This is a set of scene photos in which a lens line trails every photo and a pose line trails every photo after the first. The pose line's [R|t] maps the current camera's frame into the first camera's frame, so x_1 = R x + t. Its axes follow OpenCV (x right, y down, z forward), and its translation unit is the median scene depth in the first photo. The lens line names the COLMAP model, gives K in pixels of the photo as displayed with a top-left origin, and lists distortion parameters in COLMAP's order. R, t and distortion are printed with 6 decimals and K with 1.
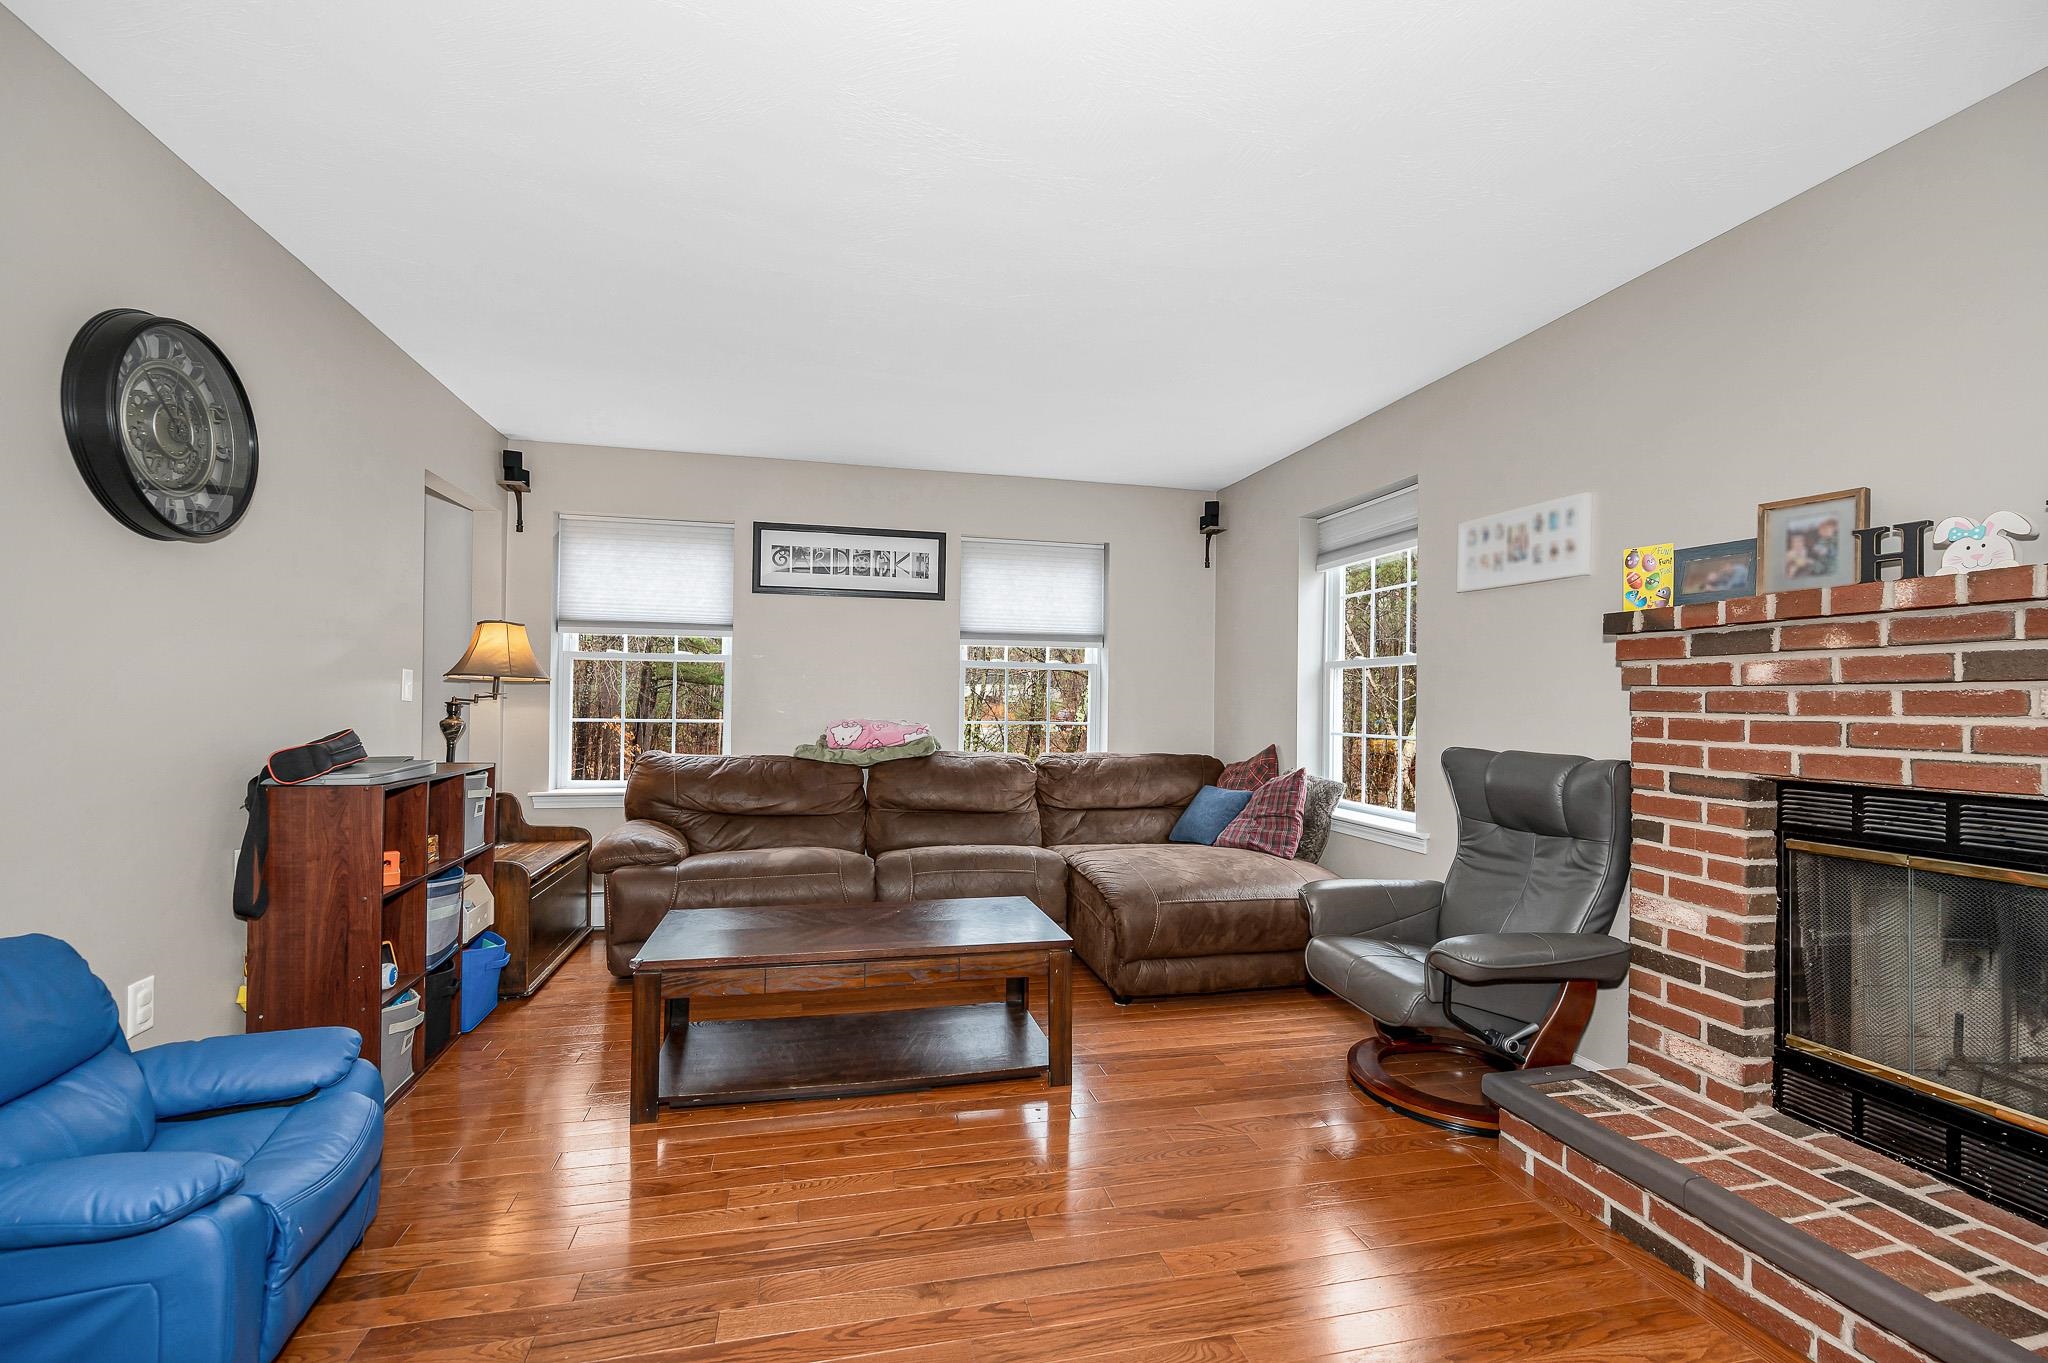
lens RADIAL K [[841.6, 0, 1019.2], [0, 841.6, 700.1], [0, 0, 1]] dist [0.000824, -0.000065]
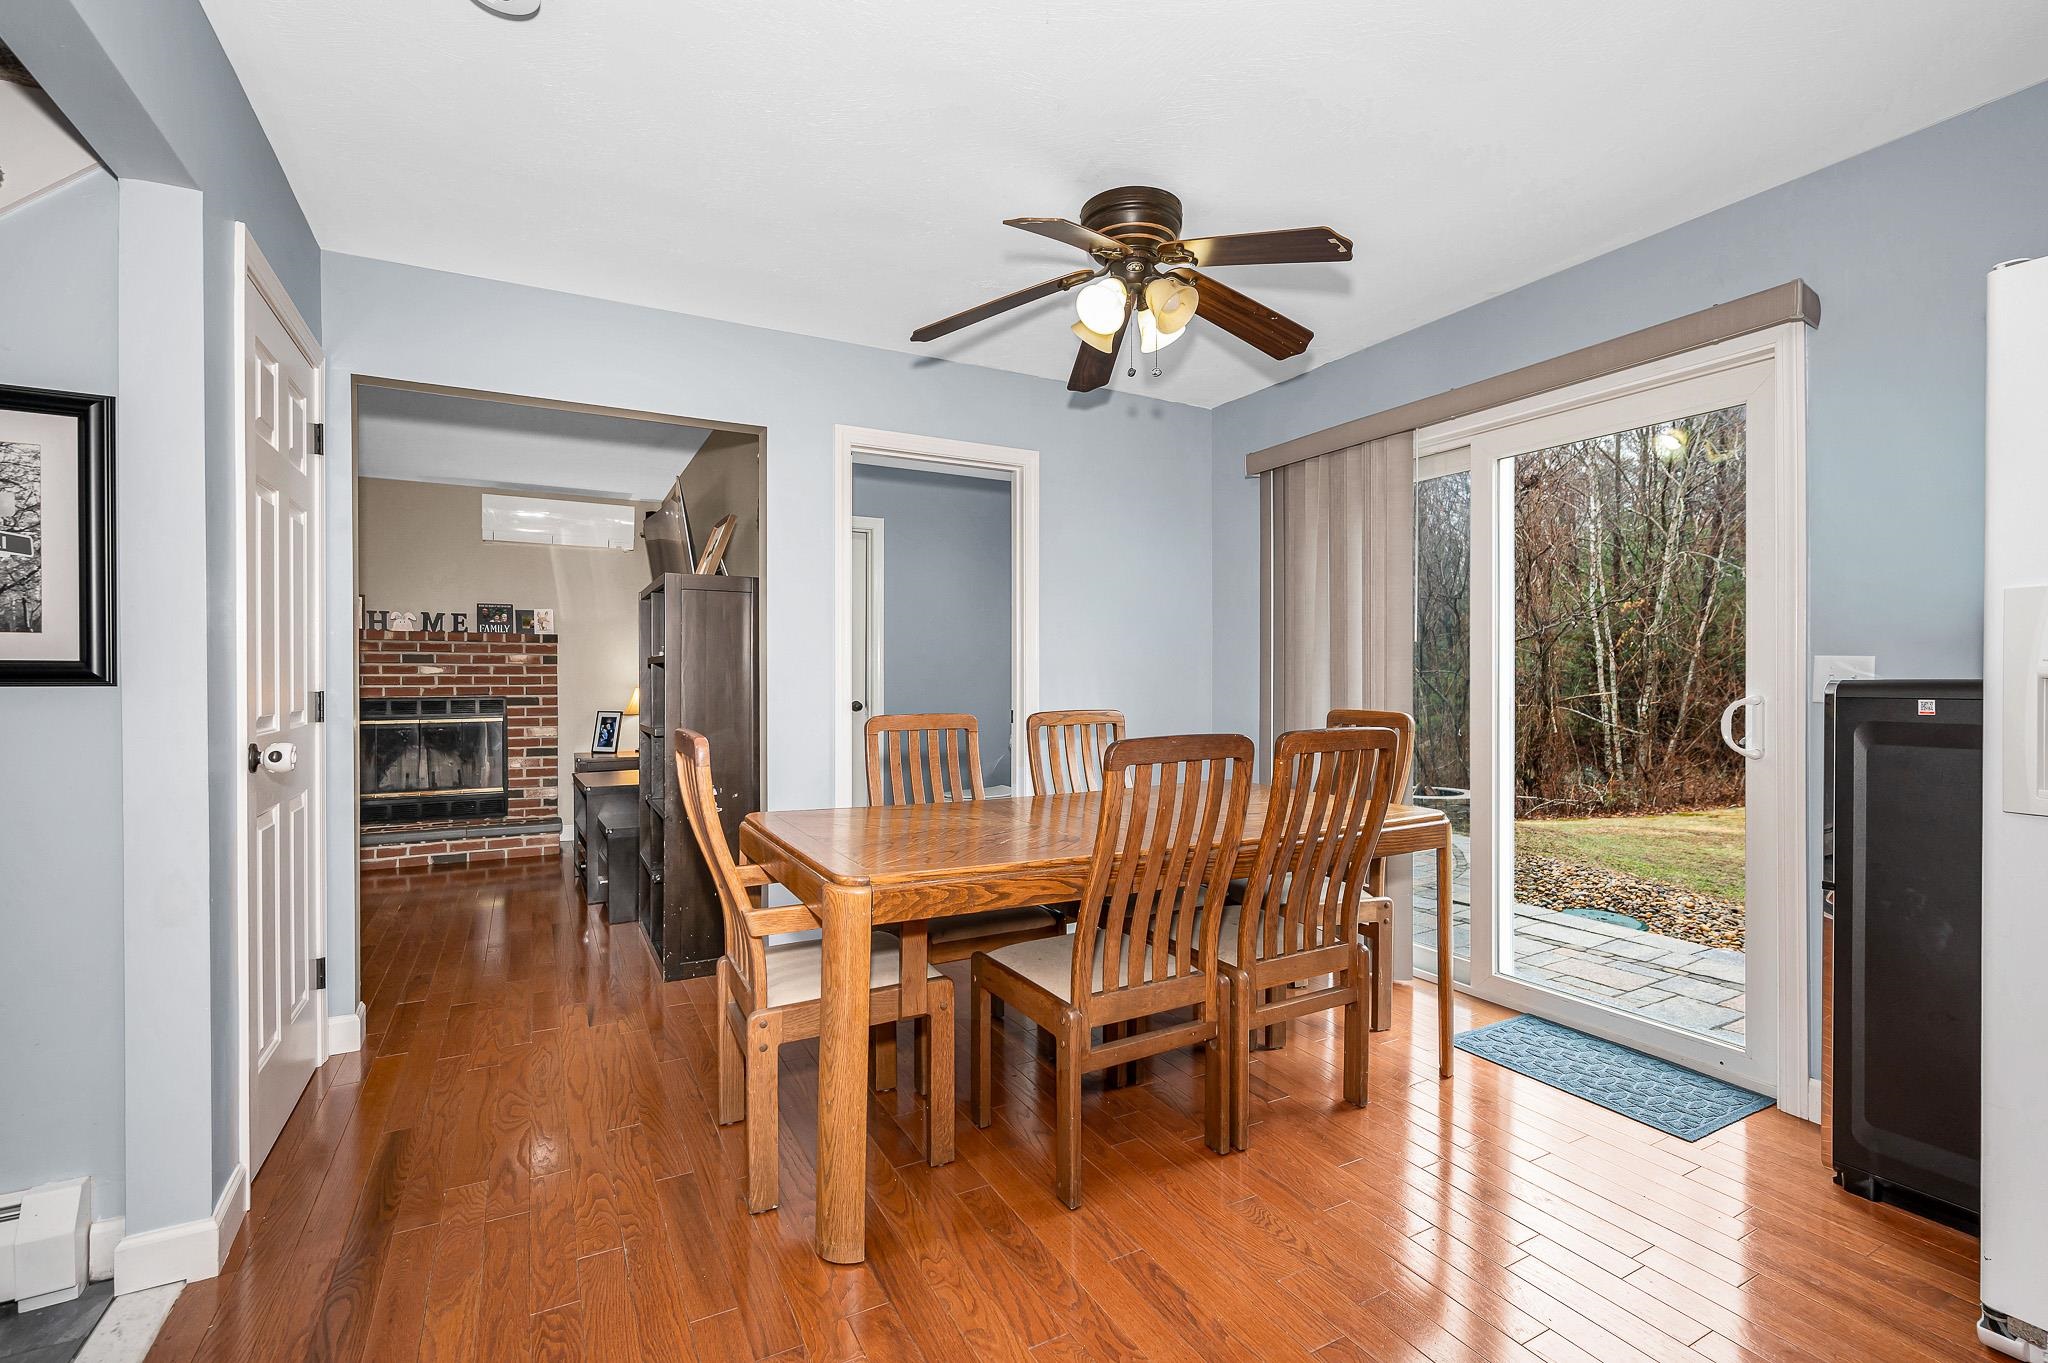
lens RADIAL K [[908.2, 0, 1032.5], [0, 908.2, 676.8], [0, 0, 1]] dist [-0.002240, -0.000421]
pose [[-0.275246, -0.011415, 0.961306, -1.678768], [-0.008737, 0.999918, 0.009372, -0.013026], [-0.961334, -0.005819, -0.275324, -0.222281]]
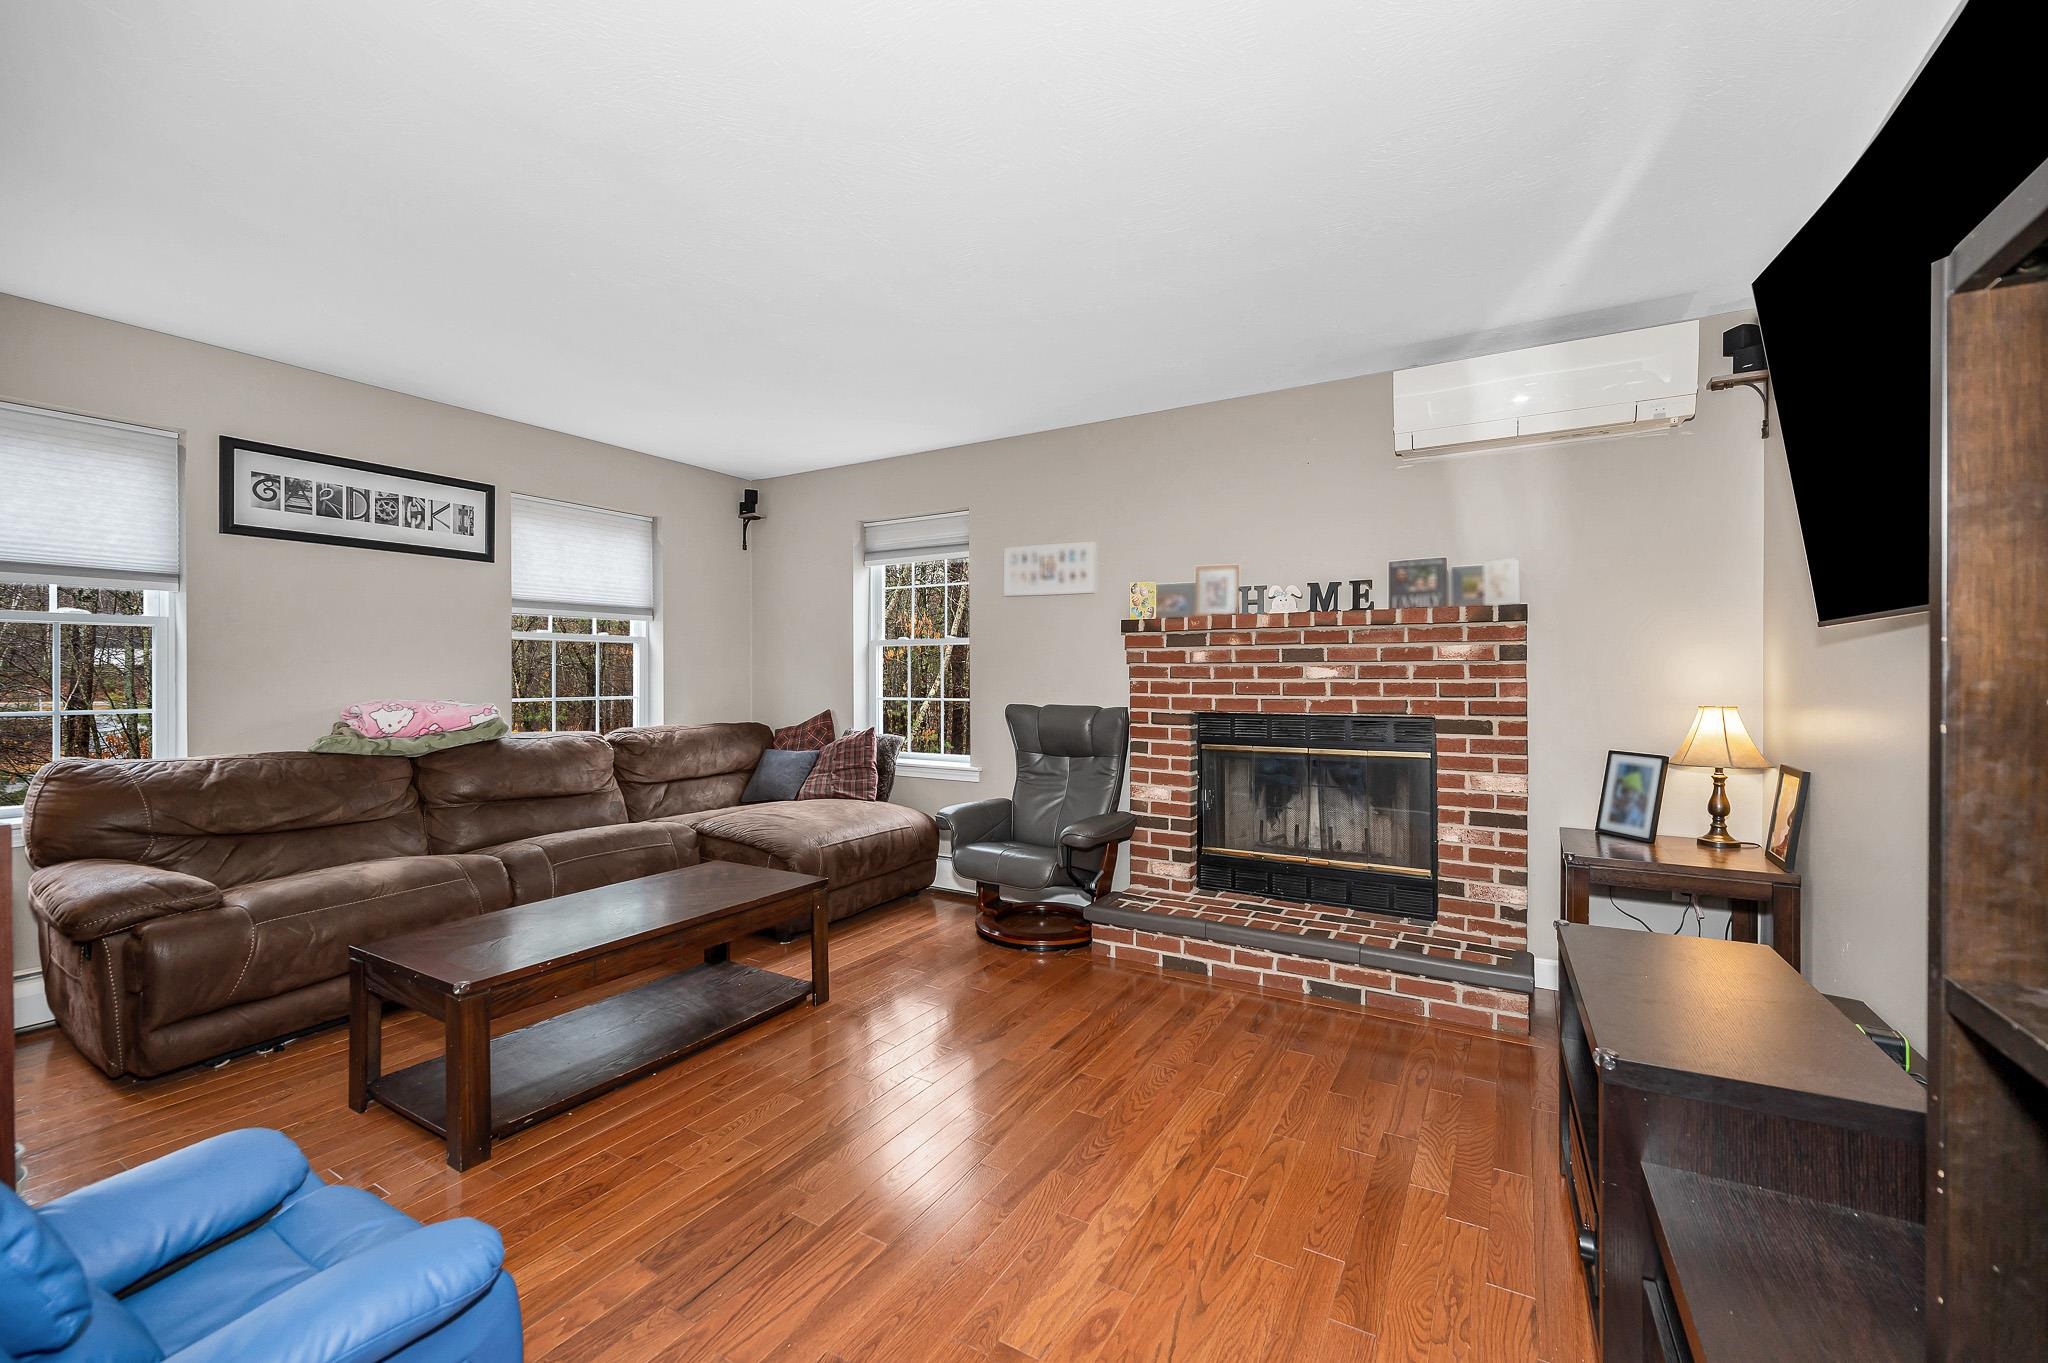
lens RADIAL K [[827.1, 0, 1024.0], [0, 827.1, 681.5], [0, 0, 1]] dist [0.000310, -0.000139]
pose [[0.696684, -0.019030, 0.717126, -0.493351], [0.007051, 0.999781, 0.019680, -0.010875], [-0.717343, -0.008654, 0.696666, -0.004603]]
